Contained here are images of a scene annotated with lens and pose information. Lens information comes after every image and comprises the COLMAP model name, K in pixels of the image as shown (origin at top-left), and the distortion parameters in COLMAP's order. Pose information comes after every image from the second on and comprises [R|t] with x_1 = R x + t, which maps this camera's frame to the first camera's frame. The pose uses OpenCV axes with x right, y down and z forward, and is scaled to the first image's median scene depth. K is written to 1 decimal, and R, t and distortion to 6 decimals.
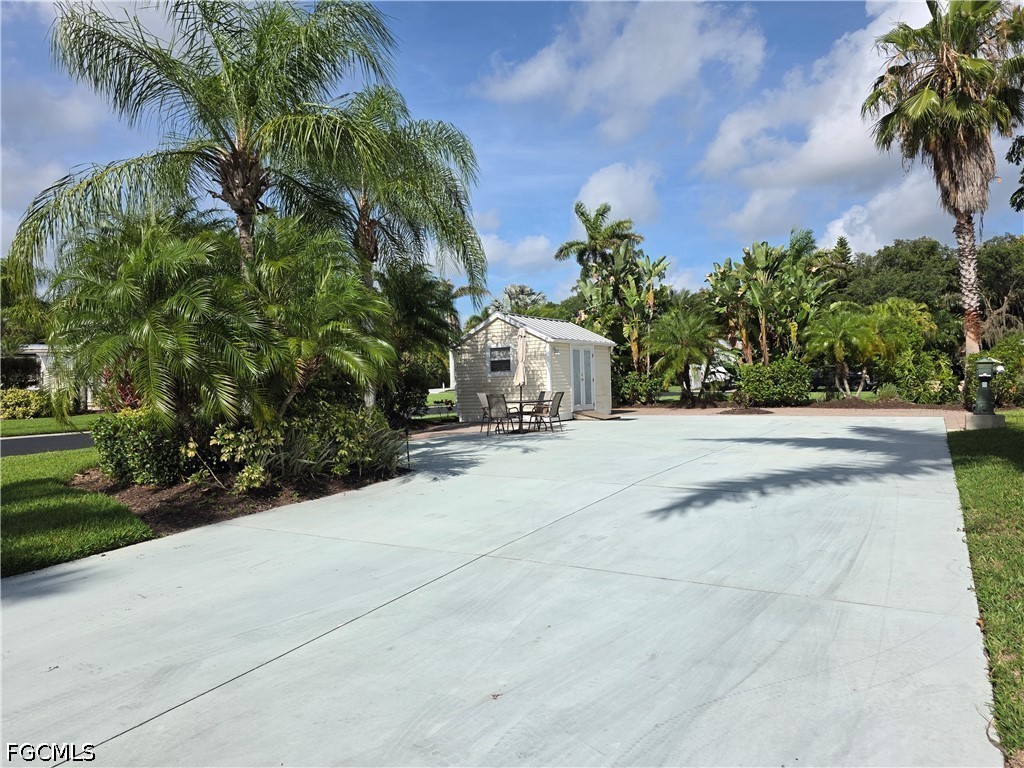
lens RADIAL K [[725.9, 0, 496.1], [0, 725.9, 387.5], [0, 0, 1]] dist [0.106925, -0.143807]
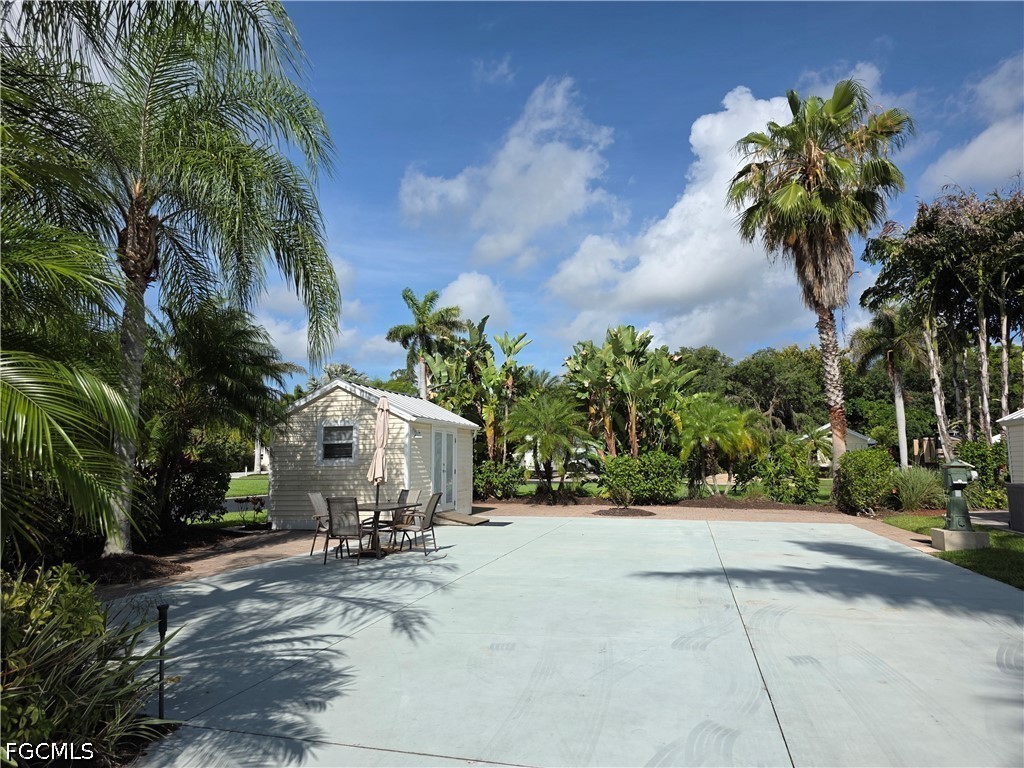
lens RADIAL K [[686.1, 0, 519.6], [0, 686.1, 376.1], [0, 0, 1]] dist [0.084500, -0.082606]
pose [[0.954564, 0.058017, 0.292303, -0.024626], [-0.017472, 0.990074, -0.139454, -0.009898], [-0.297492, 0.128011, 0.946103, 0.244573]]
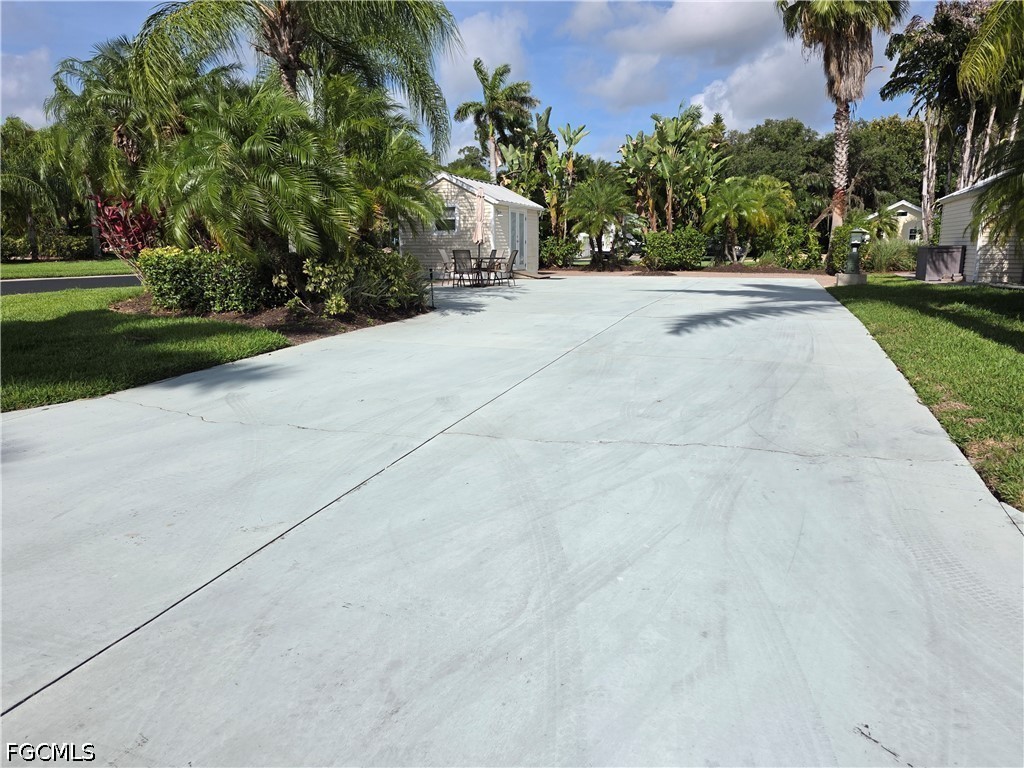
lens RADIAL K [[726.2, 0, 512.0], [0, 726.2, 384.0], [0, 0, 1]] dist [0.096009, -0.141462]
pose [[0.981360, -0.009356, 0.191951, -0.094632], [-0.024079, 0.984957, 0.171111, 0.012562], [-0.190664, -0.172543, 0.966373, -0.084615]]
